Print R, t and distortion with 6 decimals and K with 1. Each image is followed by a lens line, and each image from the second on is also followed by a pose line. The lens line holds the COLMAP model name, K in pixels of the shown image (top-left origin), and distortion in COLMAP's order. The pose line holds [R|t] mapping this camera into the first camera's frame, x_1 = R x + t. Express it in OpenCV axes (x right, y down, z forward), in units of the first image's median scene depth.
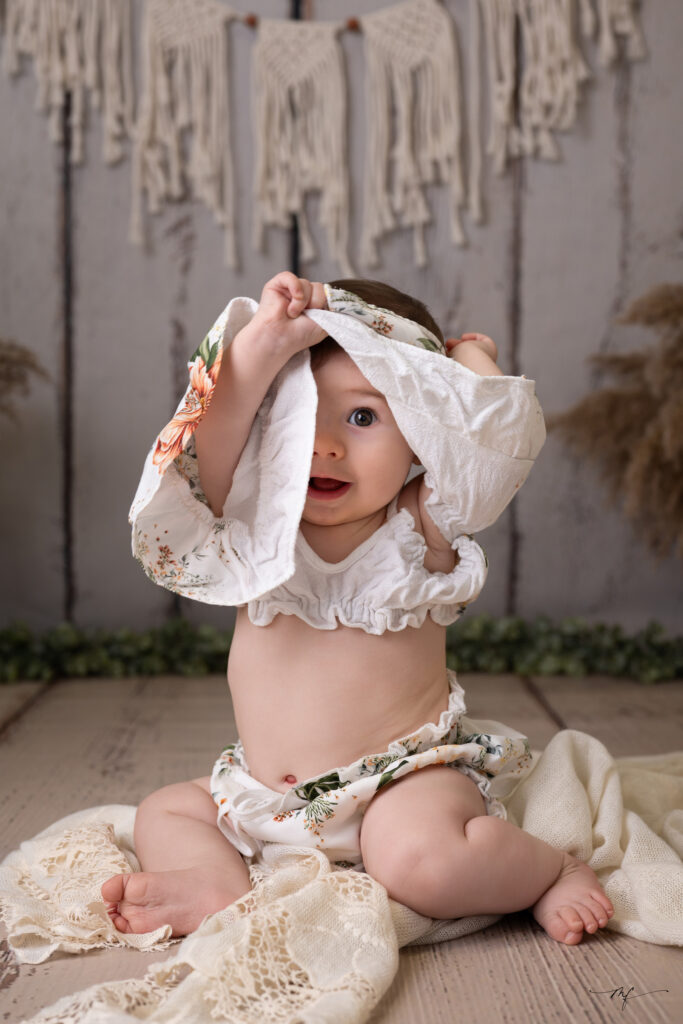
lens RADIAL K [[1555.9, 0, 341.5], [0, 1555.9, 512.0], [0, 0, 1]] dist [-0.024507, -0.037783]
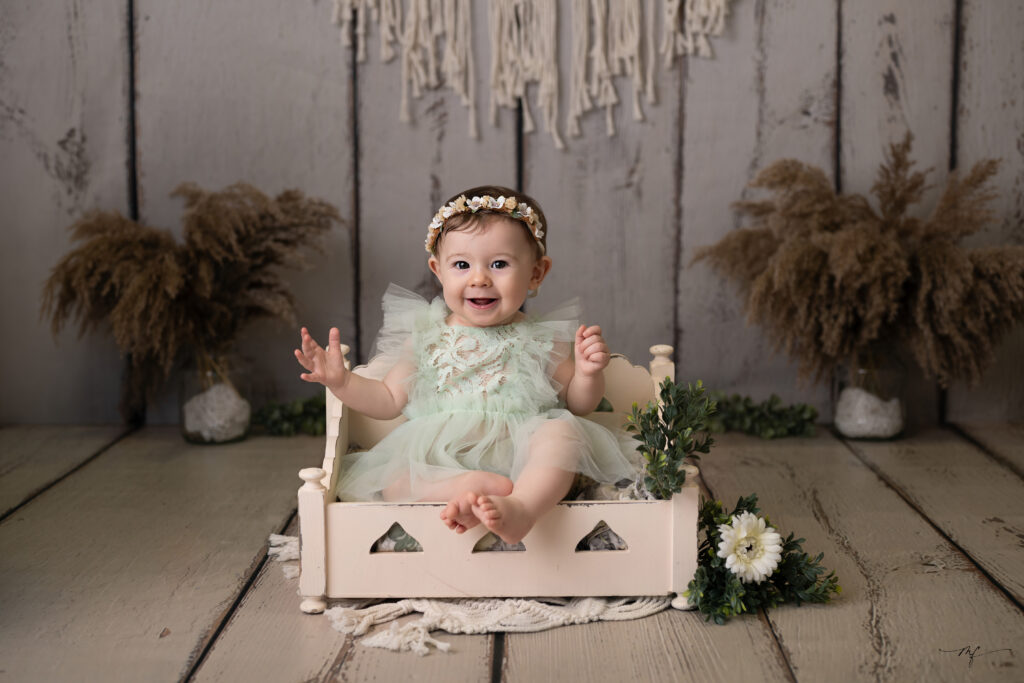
lens RADIAL K [[1555.9, 0, 531.0], [0, 1555.9, 346.0], [0, 0, 1]] dist [-0.024507, -0.037783]
pose [[0.999650, 0.003597, -0.026207, 0.017161], [-0.001057, 0.995351, 0.096311, -0.105984], [0.026431, -0.096250, 0.995006, -0.392921]]
